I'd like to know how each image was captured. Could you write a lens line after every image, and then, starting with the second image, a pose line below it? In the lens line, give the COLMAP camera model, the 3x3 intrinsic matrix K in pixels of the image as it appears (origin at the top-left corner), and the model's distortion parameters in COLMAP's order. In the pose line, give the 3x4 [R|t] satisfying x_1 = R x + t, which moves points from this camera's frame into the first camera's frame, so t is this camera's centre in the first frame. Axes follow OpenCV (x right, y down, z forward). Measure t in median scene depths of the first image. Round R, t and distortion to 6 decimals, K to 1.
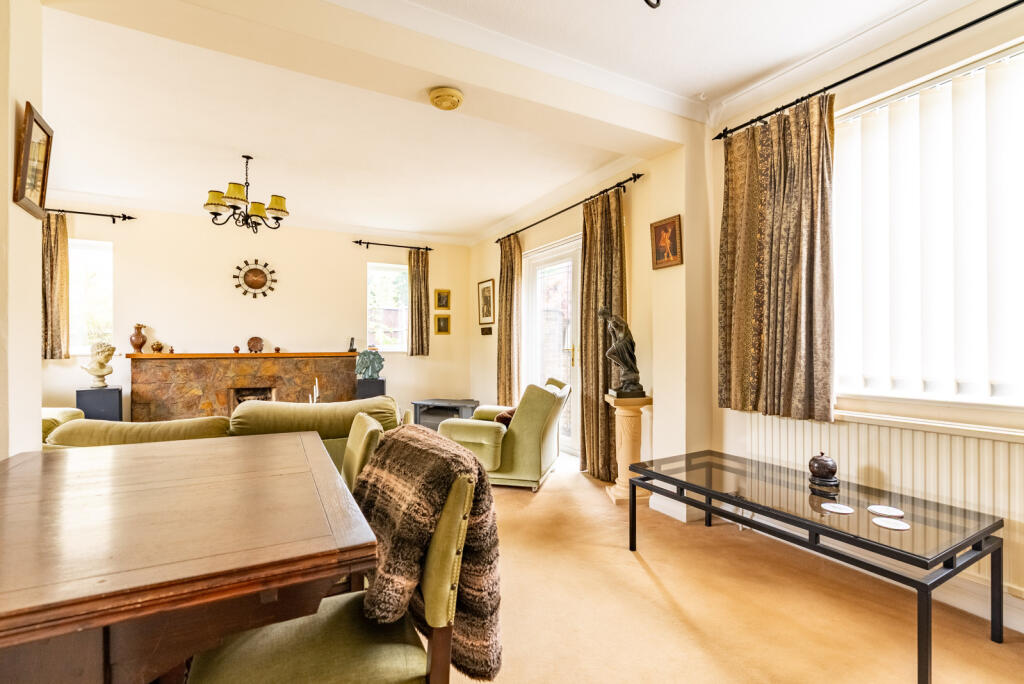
lens RADIAL K [[470.2, 0, 514.0], [0, 470.2, 345.8], [0, 0, 1]] dist [-0.024493, -0.000325]
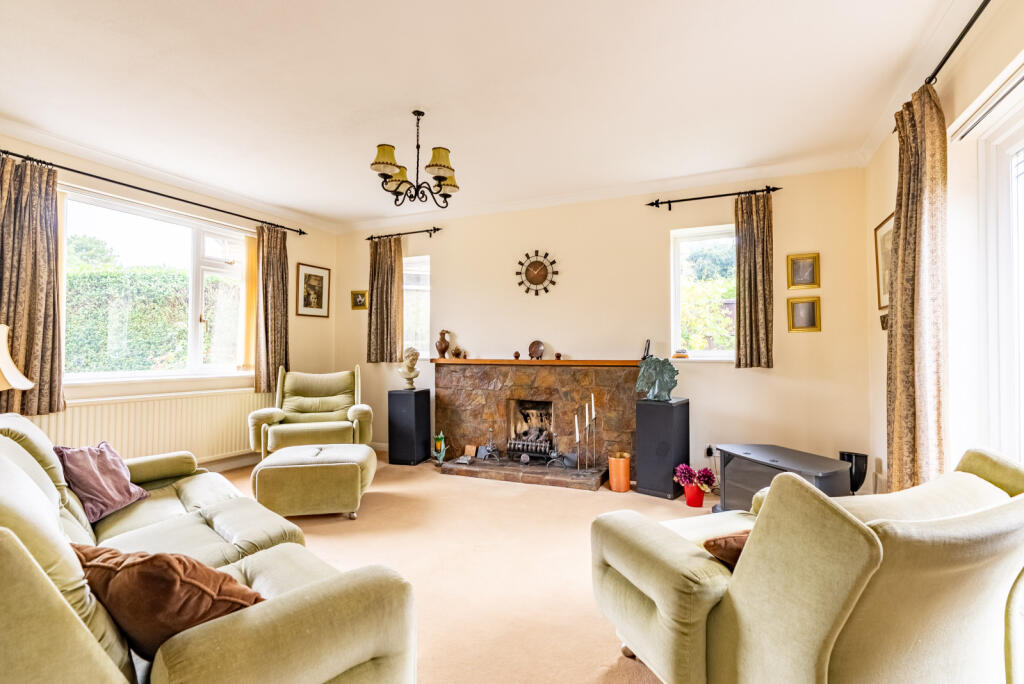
lens RADIAL K [[470.2, 0, 514.0], [0, 470.2, 345.8], [0, 0, 1]] dist [-0.024493, -0.000325]
pose [[0.593649, -0.011145, -0.804647, 0.114639], [-0.003215, 0.999863, -0.016220, 0.004253], [0.804718, 0.012216, 0.593532, 0.457093]]
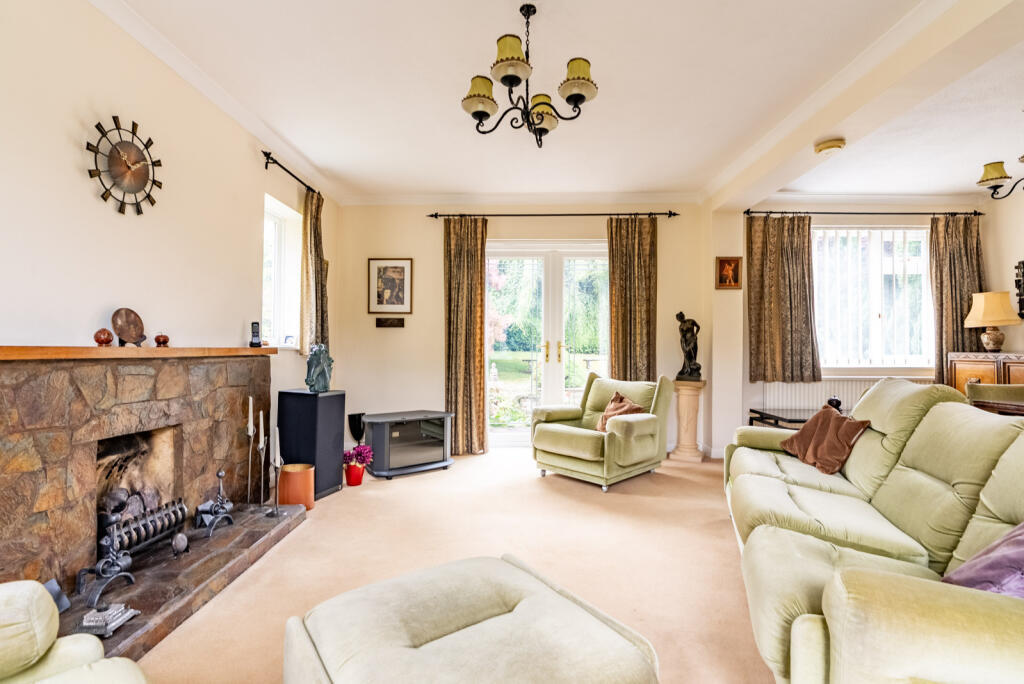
lens RADIAL K [[470.2, 0, 514.0], [0, 470.2, 345.8], [0, 0, 1]] dist [-0.024493, -0.000325]
pose [[0.488387, 0.011051, 0.872557, -0.743349], [-0.005793, 0.999939, -0.009422, 0.015925], [-0.872608, -0.000454, 0.488422, 0.504783]]
